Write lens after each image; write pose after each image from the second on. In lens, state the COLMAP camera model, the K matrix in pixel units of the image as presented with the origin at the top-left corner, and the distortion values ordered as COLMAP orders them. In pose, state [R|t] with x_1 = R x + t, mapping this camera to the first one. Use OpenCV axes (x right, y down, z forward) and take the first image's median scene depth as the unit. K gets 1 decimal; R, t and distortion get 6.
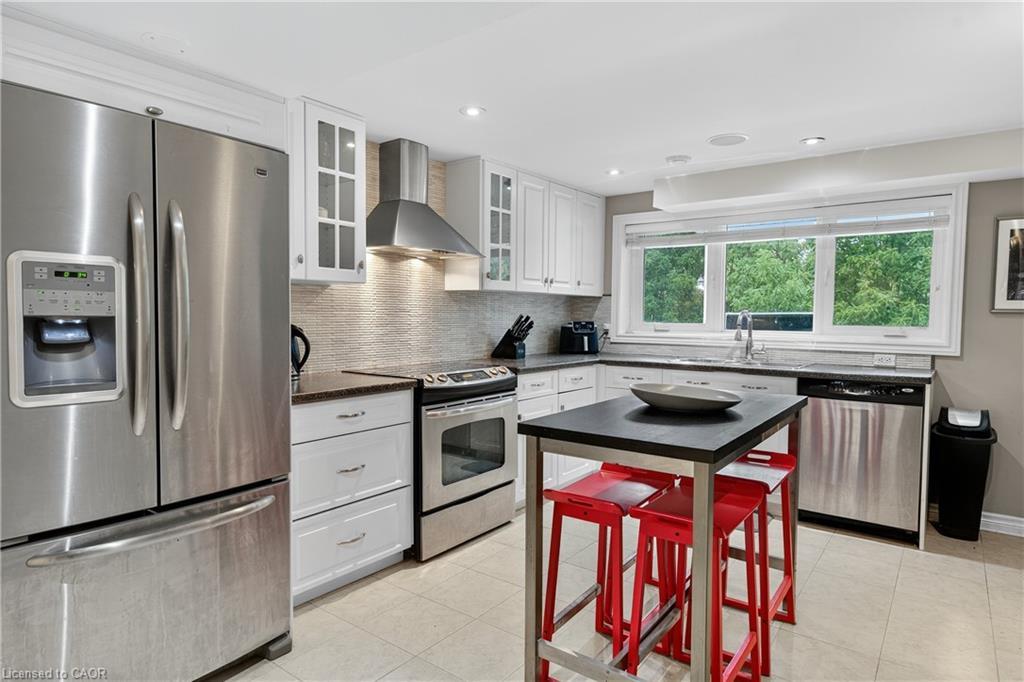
lens RADIAL K [[588.5, 0, 509.8], [0, 588.5, 340.9], [0, 0, 1]] dist [0.005224, 0.001066]
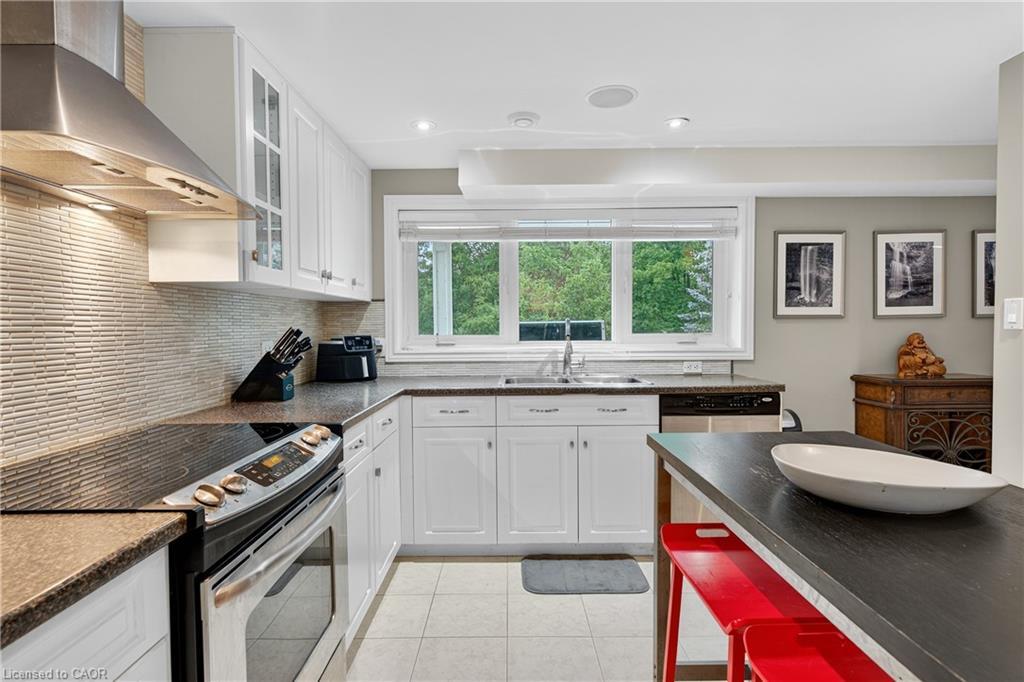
lens RADIAL K [[529.4, 0, 512.0], [0, 529.4, 341.0], [0, 0, 1]] dist [-0.002944, -0.000317]
pose [[0.794051, -0.031672, 0.607025, -0.135782], [0.042065, 0.999111, -0.002897, -0.020313], [-0.606393, 0.027835, 0.794678, 0.441417]]
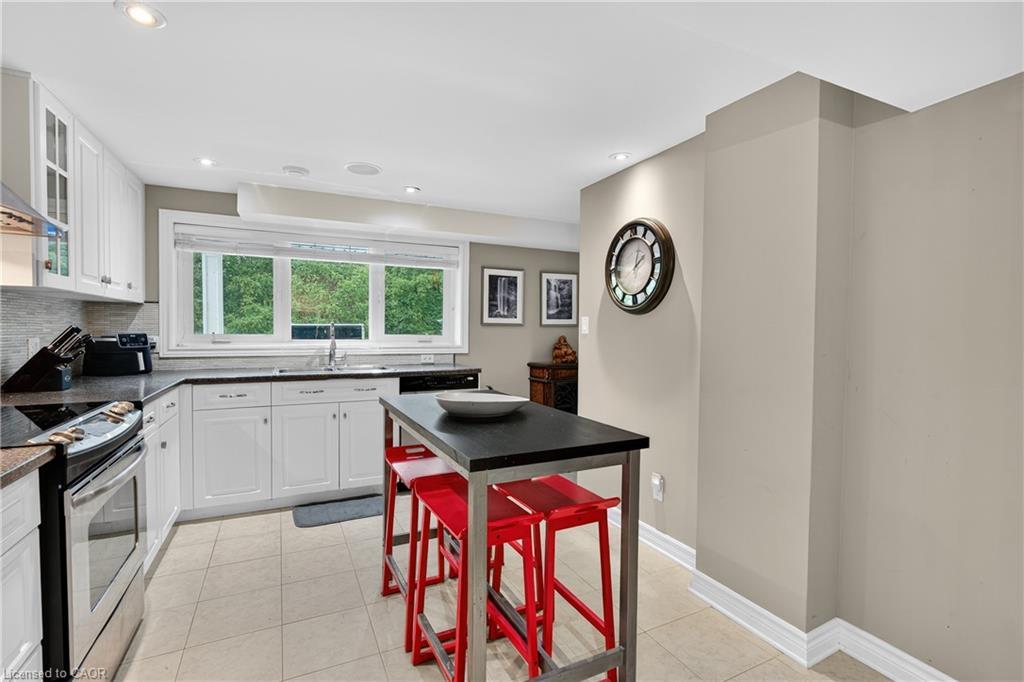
lens RADIAL K [[473.8, 0, 512.0], [0, 473.8, 341.0], [0, 0, 1]] dist [-0.001415, 0.001385]
pose [[0.449921, -0.027859, 0.892634, -0.254303], [0.035535, 0.999280, 0.013276, -0.016002], [-0.892361, 0.025747, 0.450587, 0.293584]]
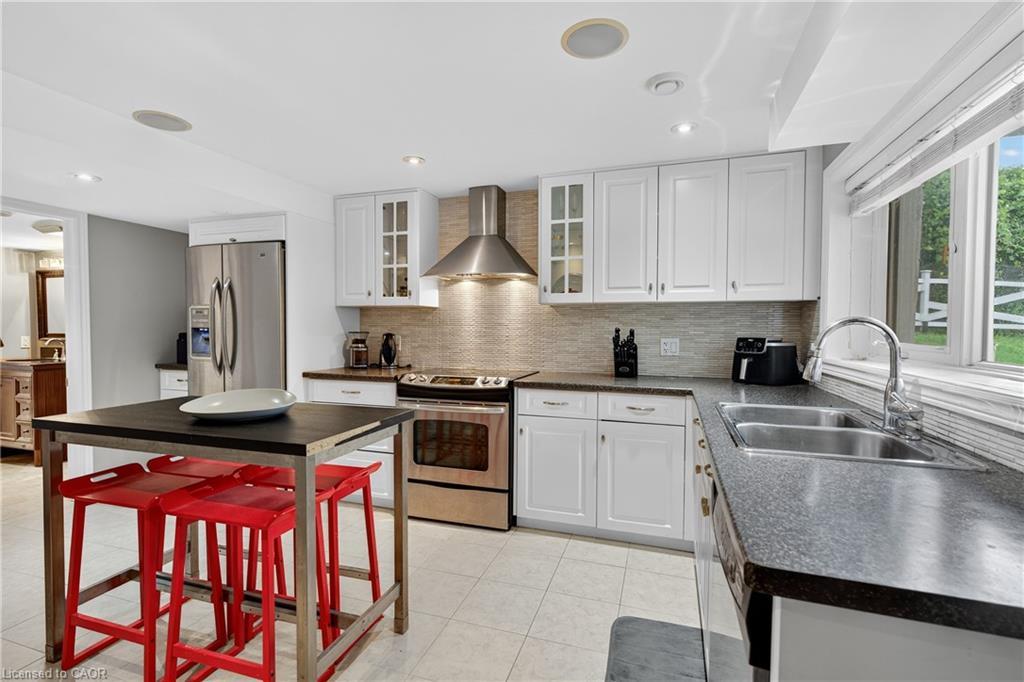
lens RADIAL K [[473.1, 0, 510.9], [0, 473.1, 341.4], [0, 0, 1]] dist [-0.001331, 0.000405]
pose [[0.328930, 0.021323, -0.944113, 0.664150], [-0.047532, 0.998852, 0.005999, -0.021603], [0.943157, 0.042903, 0.329566, 0.631230]]
